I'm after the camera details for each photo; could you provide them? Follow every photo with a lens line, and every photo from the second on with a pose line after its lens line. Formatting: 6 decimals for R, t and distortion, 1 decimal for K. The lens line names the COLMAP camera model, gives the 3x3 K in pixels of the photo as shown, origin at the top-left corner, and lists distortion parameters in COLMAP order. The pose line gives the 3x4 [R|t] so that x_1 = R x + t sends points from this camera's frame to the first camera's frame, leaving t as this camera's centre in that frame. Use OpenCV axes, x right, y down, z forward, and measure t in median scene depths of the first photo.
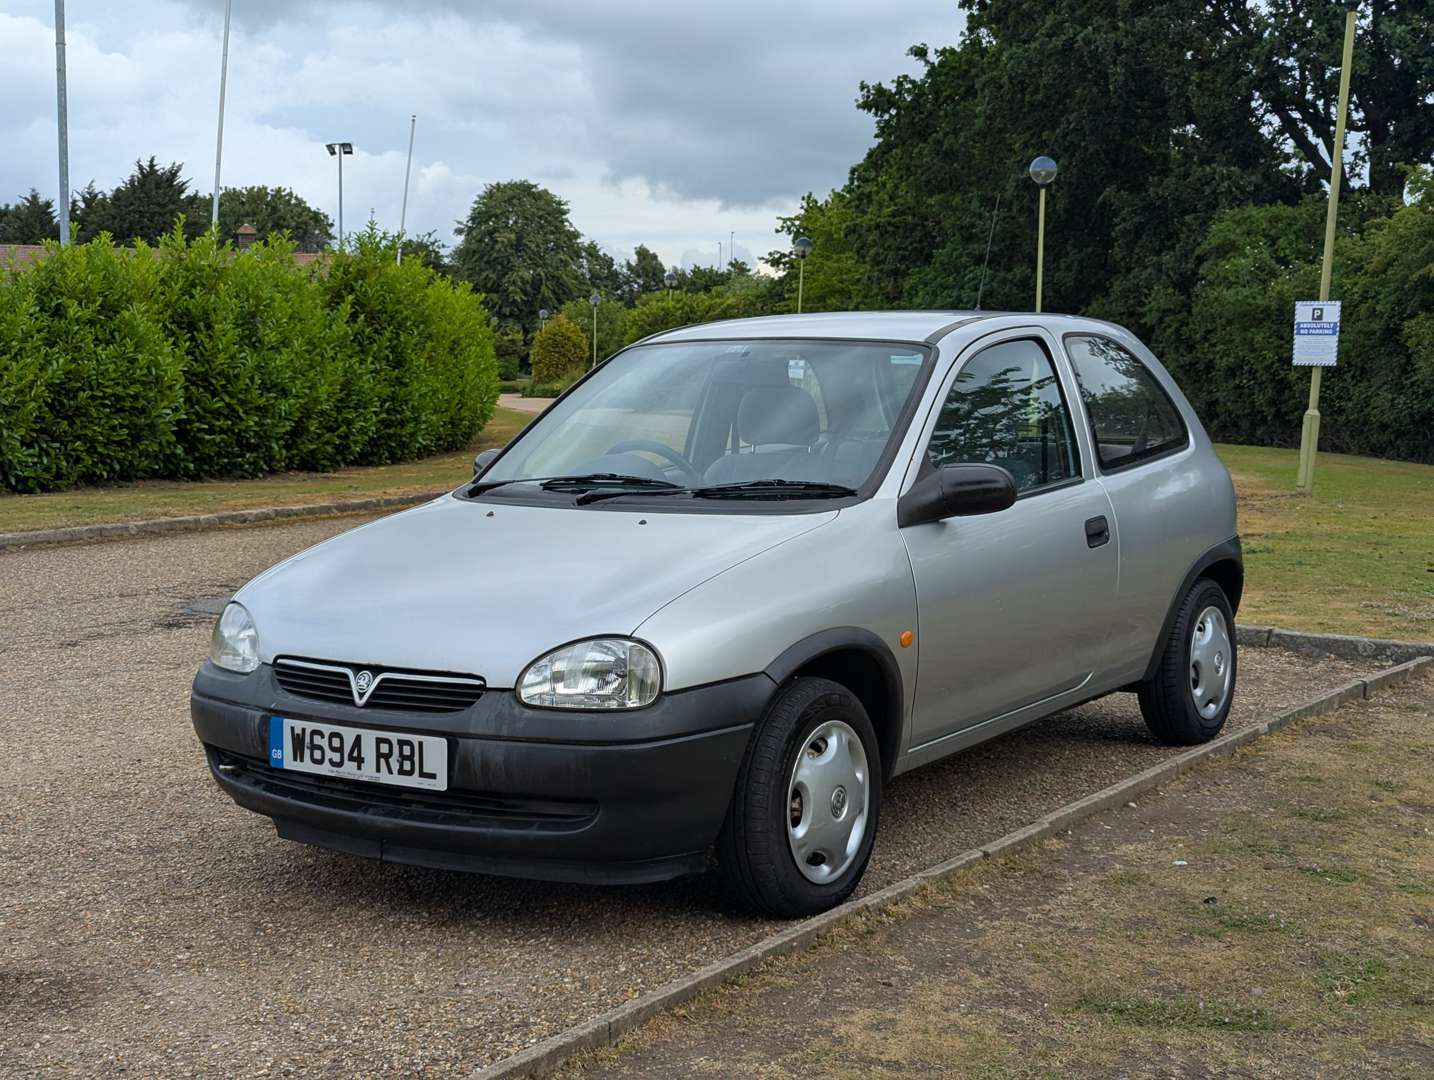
lens RADIAL K [[2009.5, 0, 717.0], [0, 2009.5, 540.0], [0, 0, 1]] dist [0.139245, -0.601759]
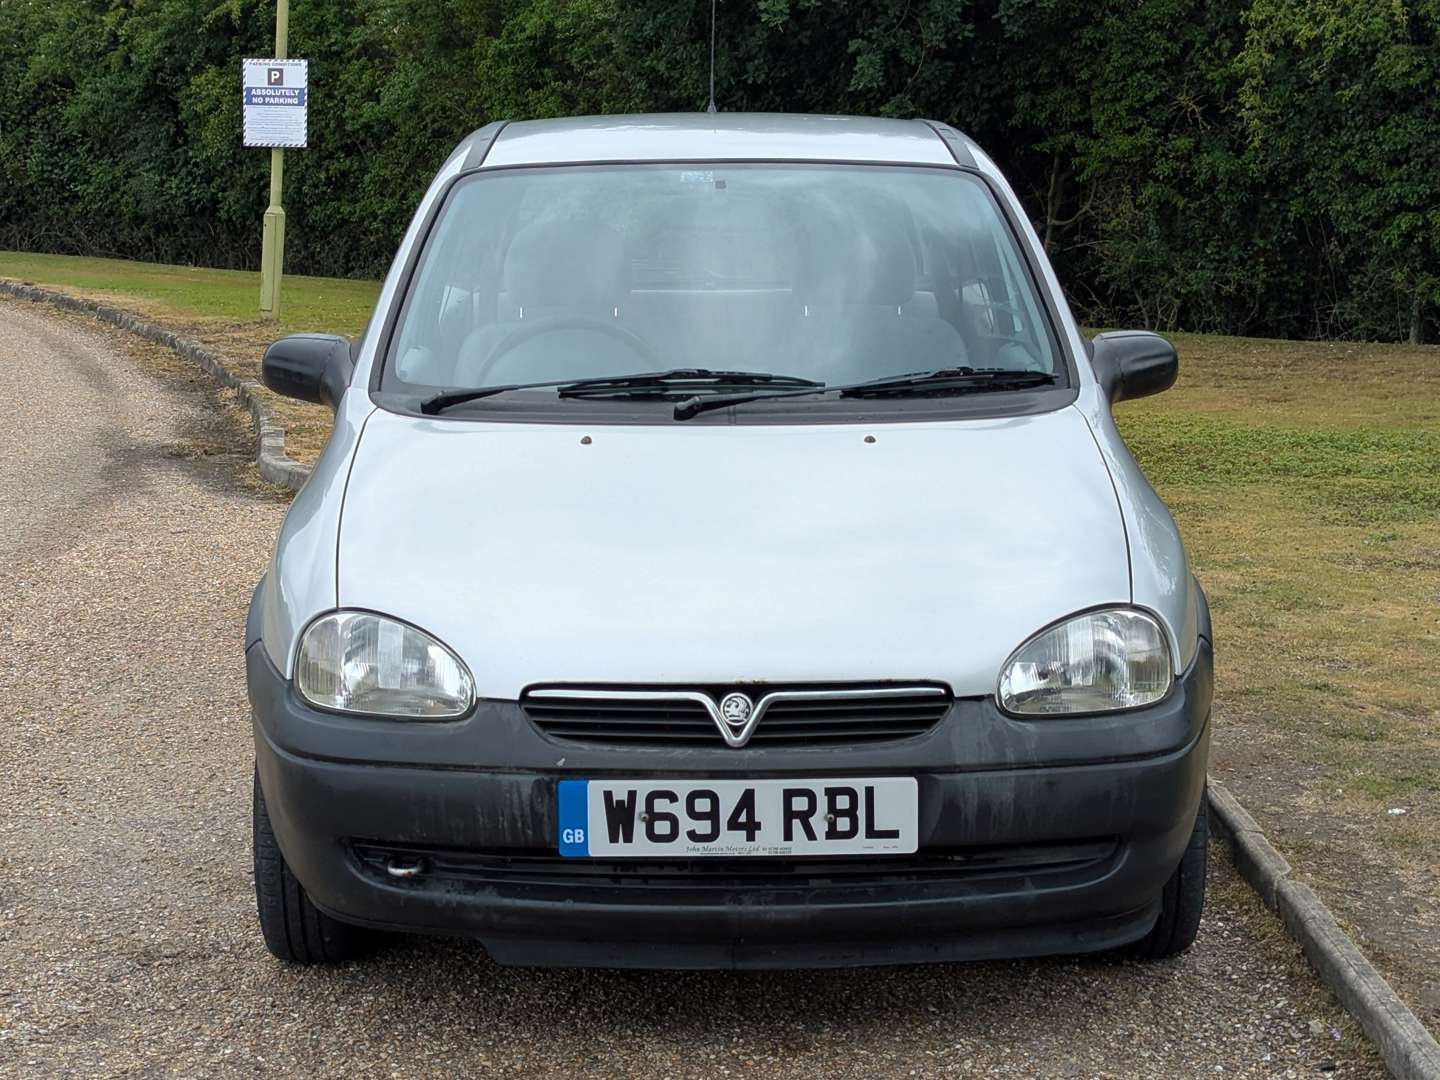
lens RADIAL K [[2777.1, 0, 720.0], [0, 2777.1, 540.0], [0, 0, 1]] dist [0.098408, 0.103050]
pose [[0.829905, -0.084954, 0.551398, -0.671262], [0.051318, 0.995772, 0.076182, -0.054755], [-0.555539, -0.034927, 0.830757, 0.241275]]
